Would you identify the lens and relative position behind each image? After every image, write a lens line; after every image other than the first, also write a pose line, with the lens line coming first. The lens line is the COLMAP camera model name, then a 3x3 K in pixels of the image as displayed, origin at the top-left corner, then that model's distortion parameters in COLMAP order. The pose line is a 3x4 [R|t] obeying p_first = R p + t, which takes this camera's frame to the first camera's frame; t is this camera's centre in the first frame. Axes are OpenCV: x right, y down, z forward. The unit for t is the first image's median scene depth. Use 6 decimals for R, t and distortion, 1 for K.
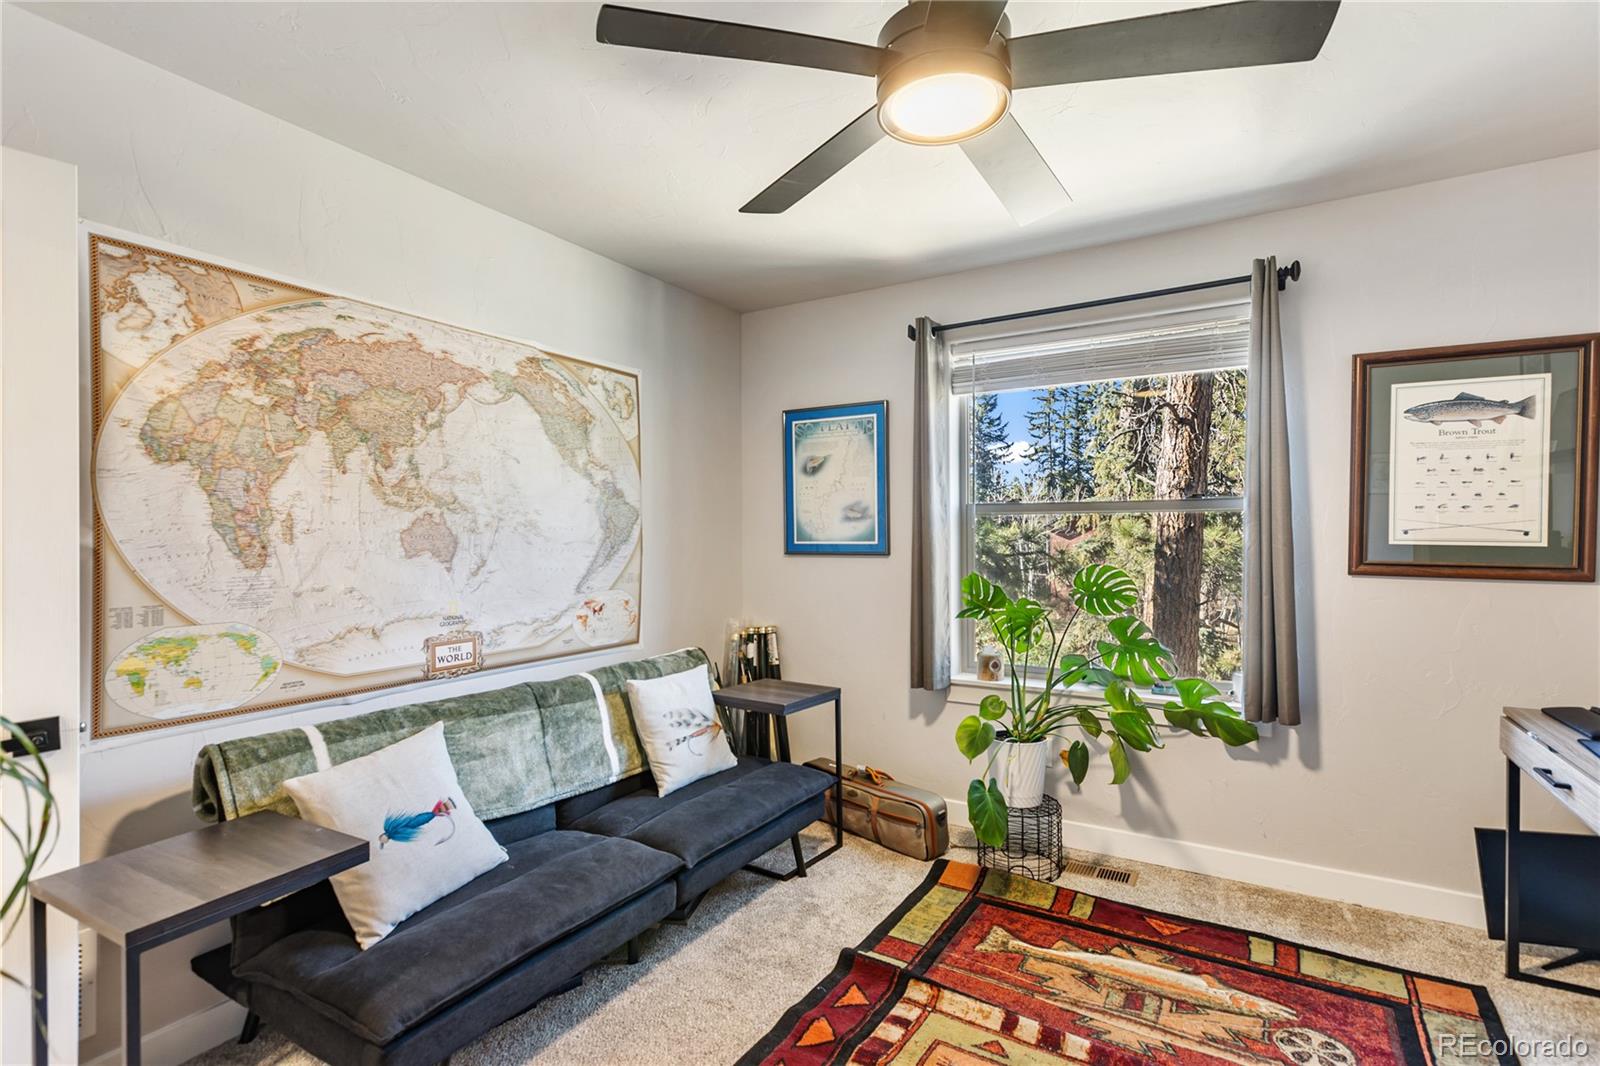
lens RADIAL K [[750.4, 0, 800.0], [0, 750.4, 533.0], [0, 0, 1]] dist [-0.000775, -0.000415]
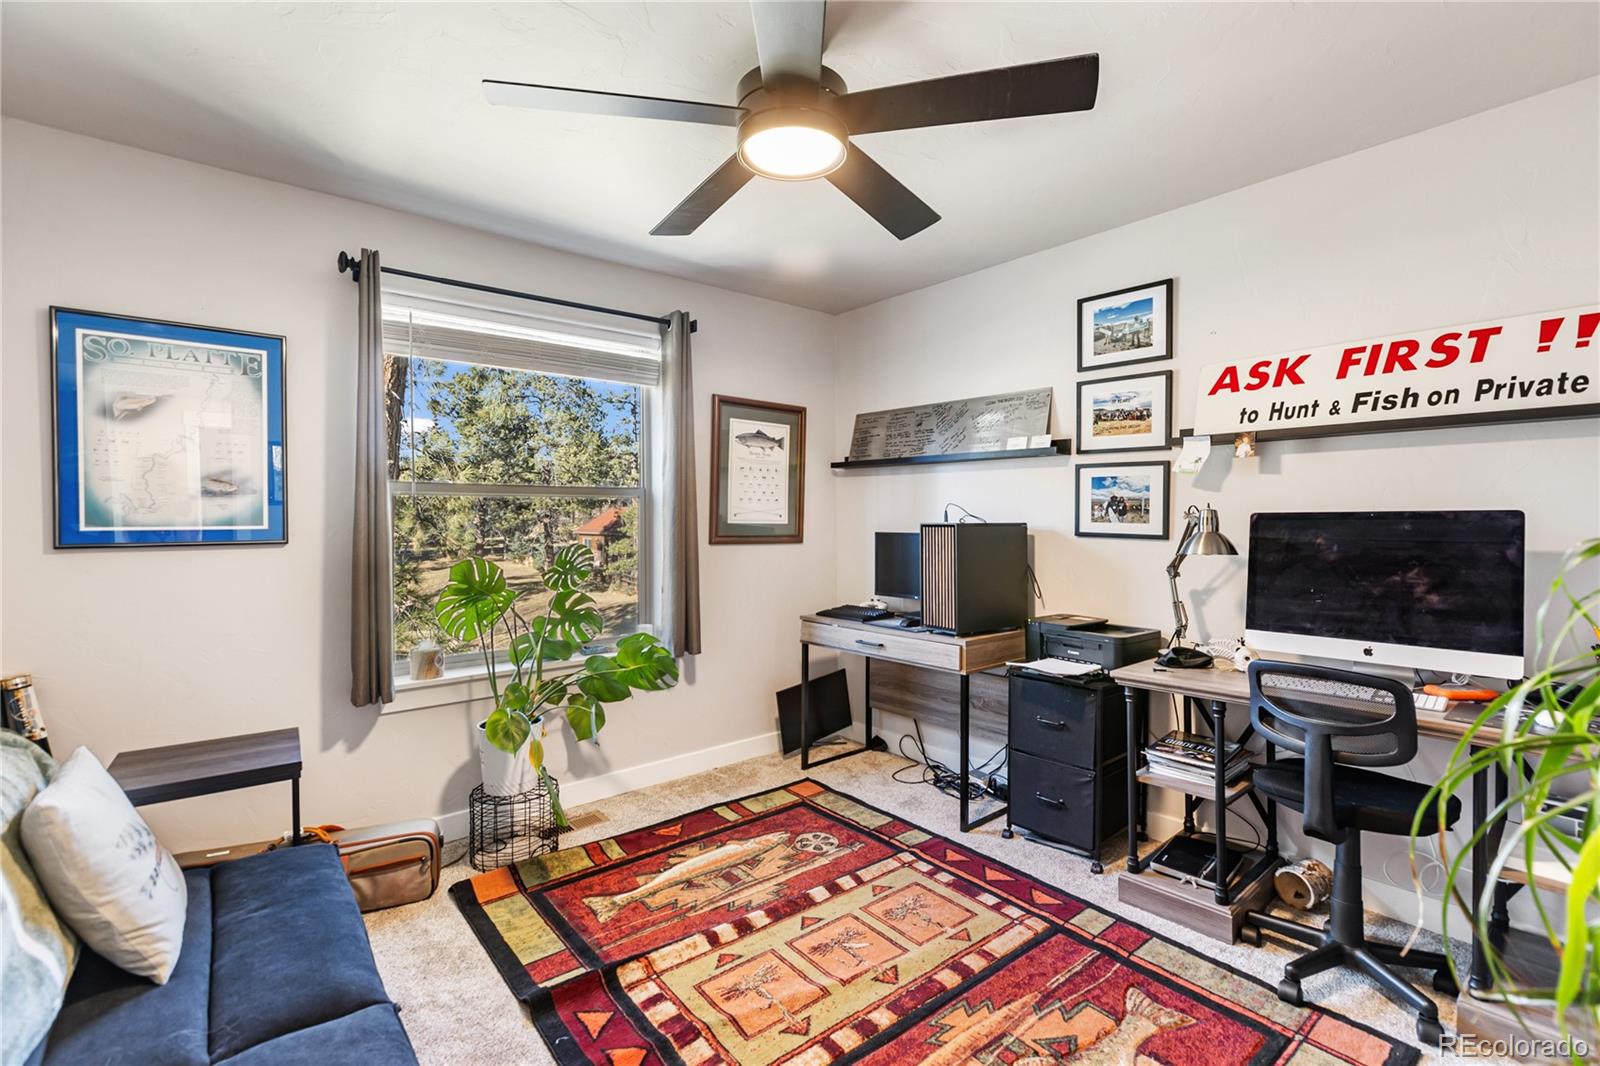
lens RADIAL K [[725.7, 0, 799.1], [0, 725.7, 518.6], [0, 0, 1]] dist [0.001522, -0.000085]
pose [[0.324567, -0.000311, 0.945863, -0.603679], [-0.000658, 1.000000, 0.000555, 0.005550], [-0.945863, -0.000803, 0.324566, 0.420046]]
